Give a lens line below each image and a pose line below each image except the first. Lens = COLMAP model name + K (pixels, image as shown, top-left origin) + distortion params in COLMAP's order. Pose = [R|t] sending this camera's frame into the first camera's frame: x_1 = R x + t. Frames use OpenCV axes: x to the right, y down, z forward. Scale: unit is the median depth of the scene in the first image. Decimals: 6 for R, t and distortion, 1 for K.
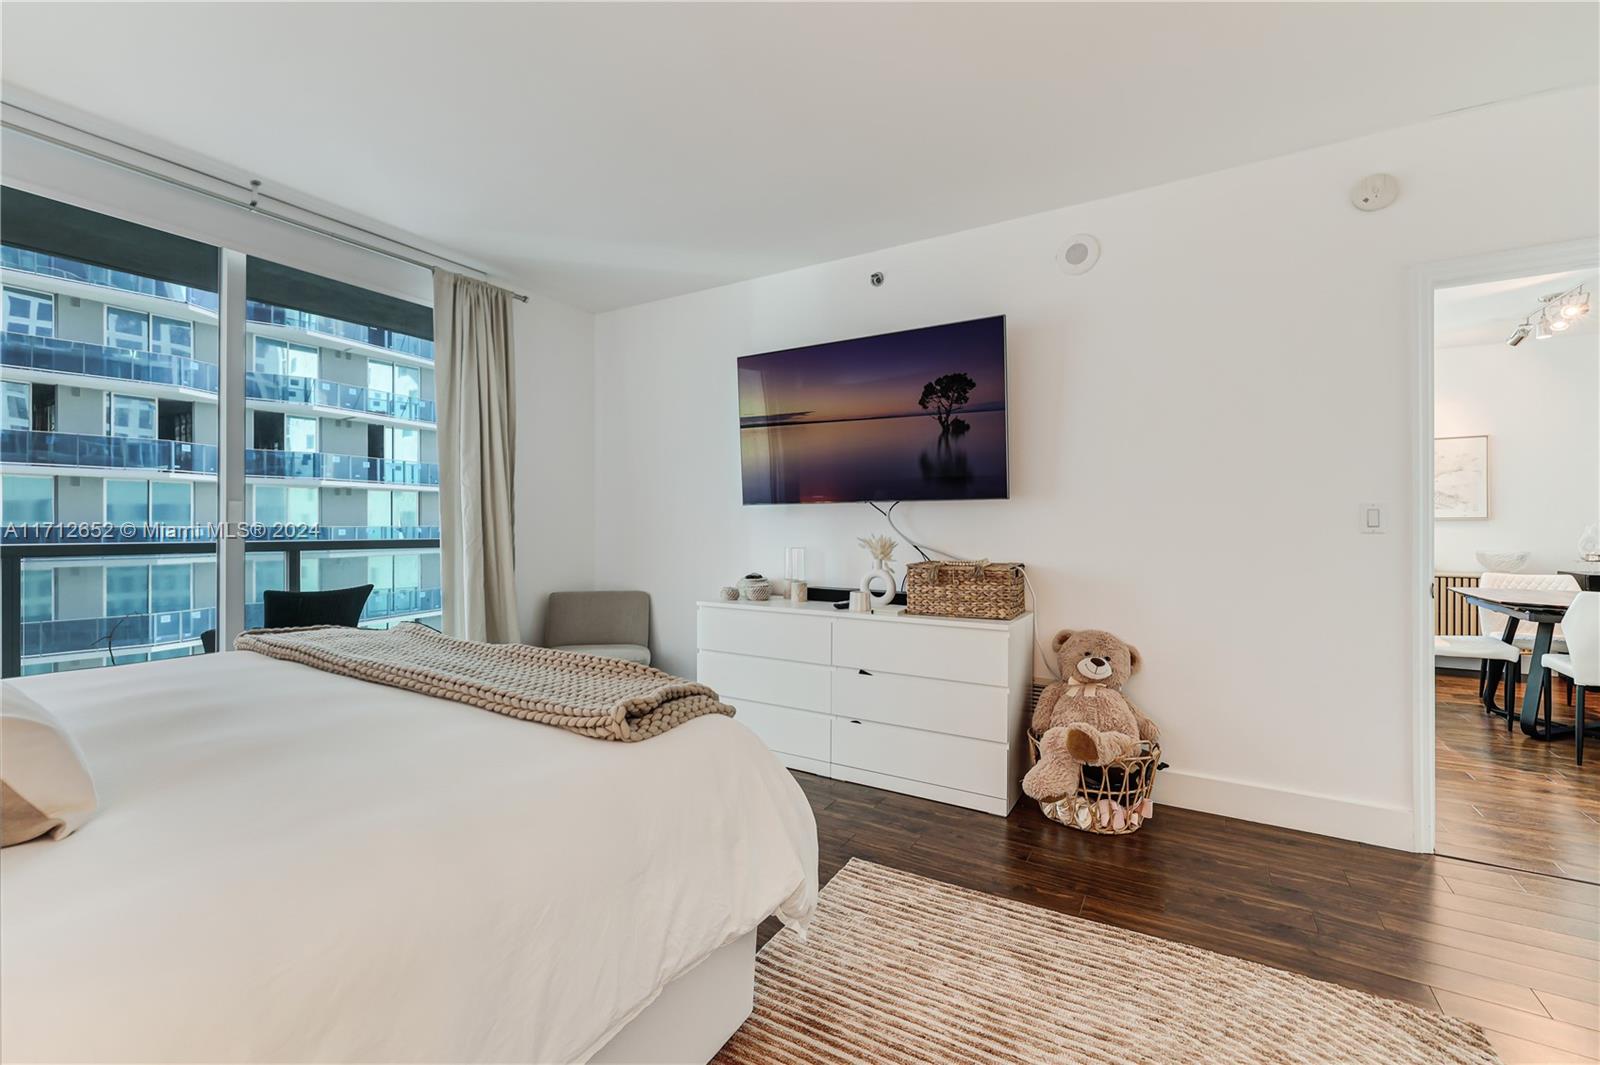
lens RADIAL K [[678.2, 0, 796.1], [0, 678.2, 527.2], [0, 0, 1]] dist [-0.001126, -0.000061]
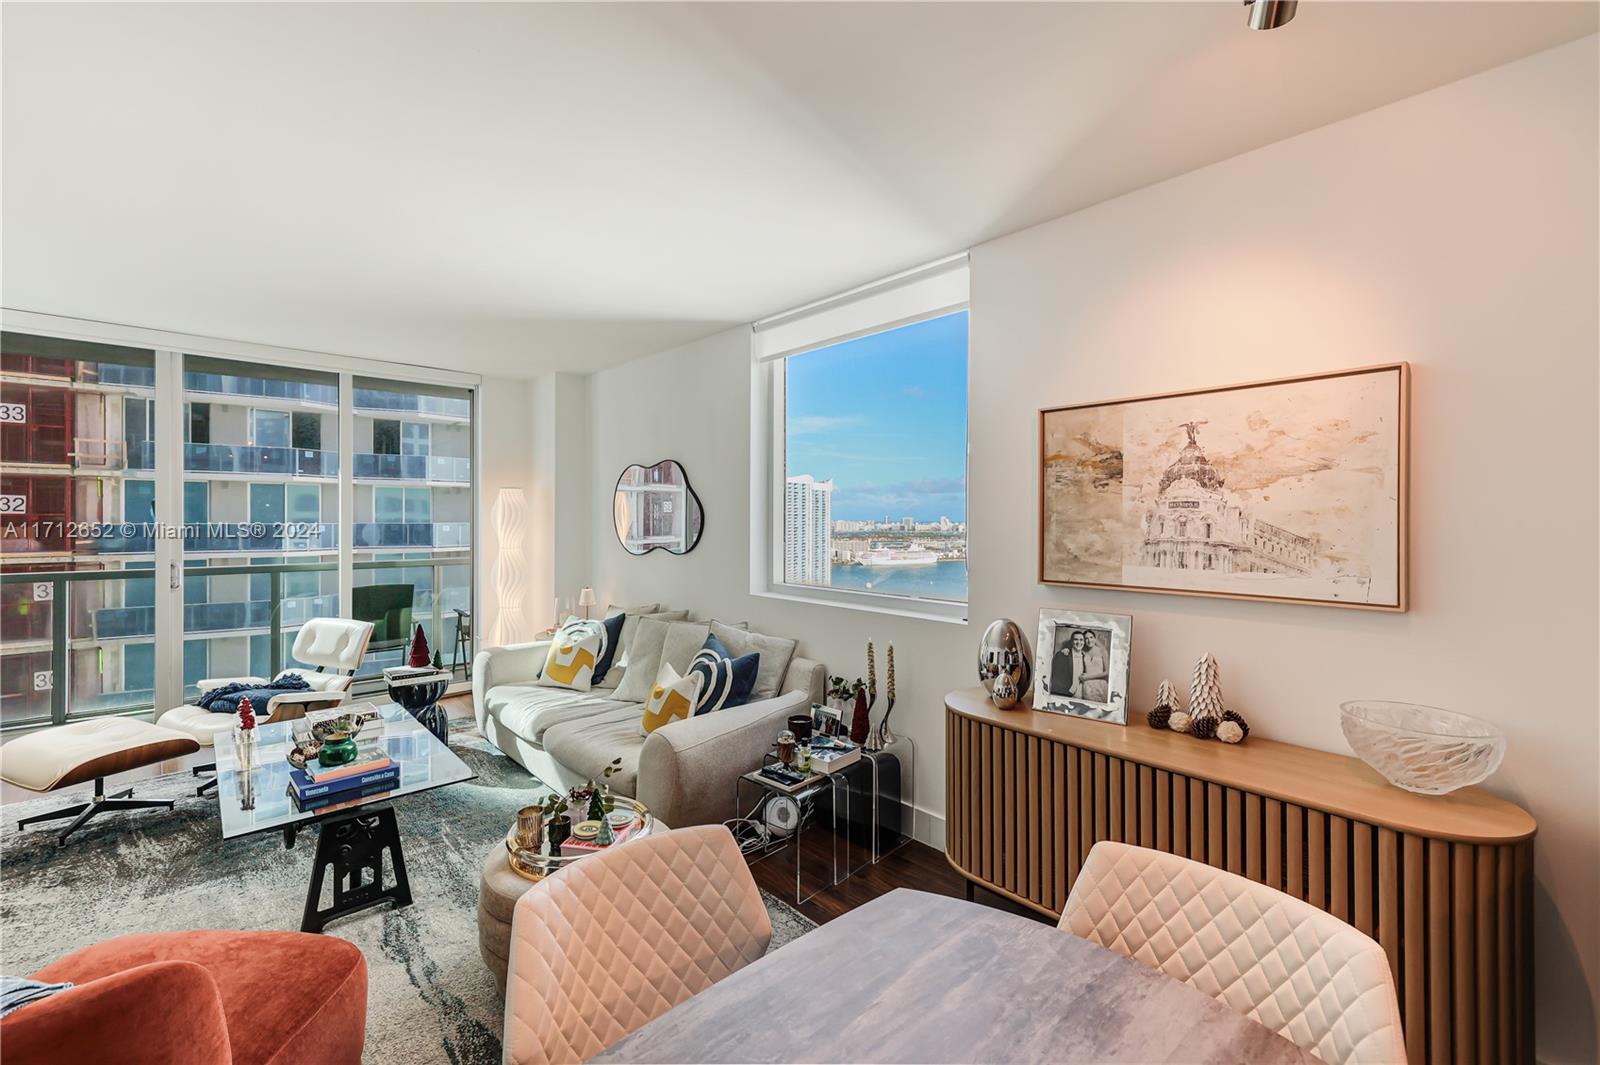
lens RADIAL K [[678.2, 0, 799.2], [0, 678.2, 525.4], [0, 0, 1]] dist [-0.001126, -0.000061]
pose [[0.953071, 0.014395, -0.302405, 0.305193], [-0.013432, 0.999896, 0.005265, -0.019020], [0.302449, -0.000956, 0.953165, 0.212256]]
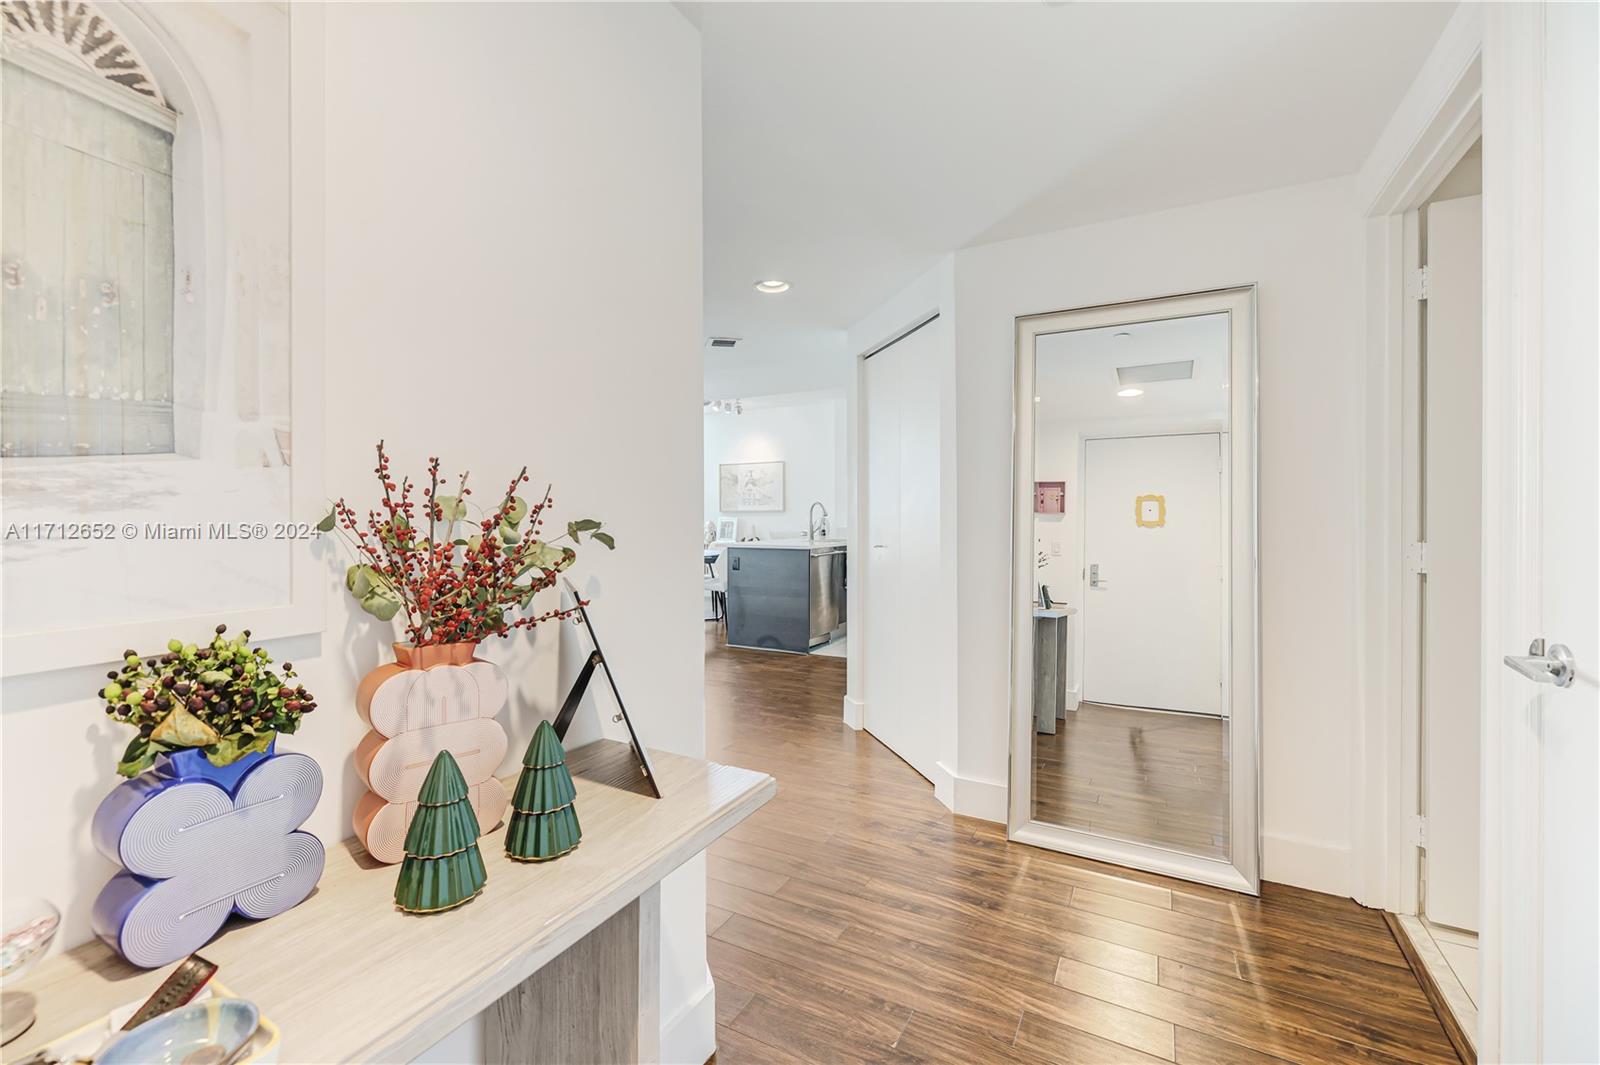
lens RADIAL K [[678.2, 0, 799.8], [0, 678.2, 520.8], [0, 0, 1]] dist [-0.001126, -0.000061]
pose [[0.999679, 0.007016, 0.024332, 0.374210], [-0.007280, 0.999916, 0.010769, -0.002194], [-0.024254, -0.010943, 0.999646, -0.257821]]
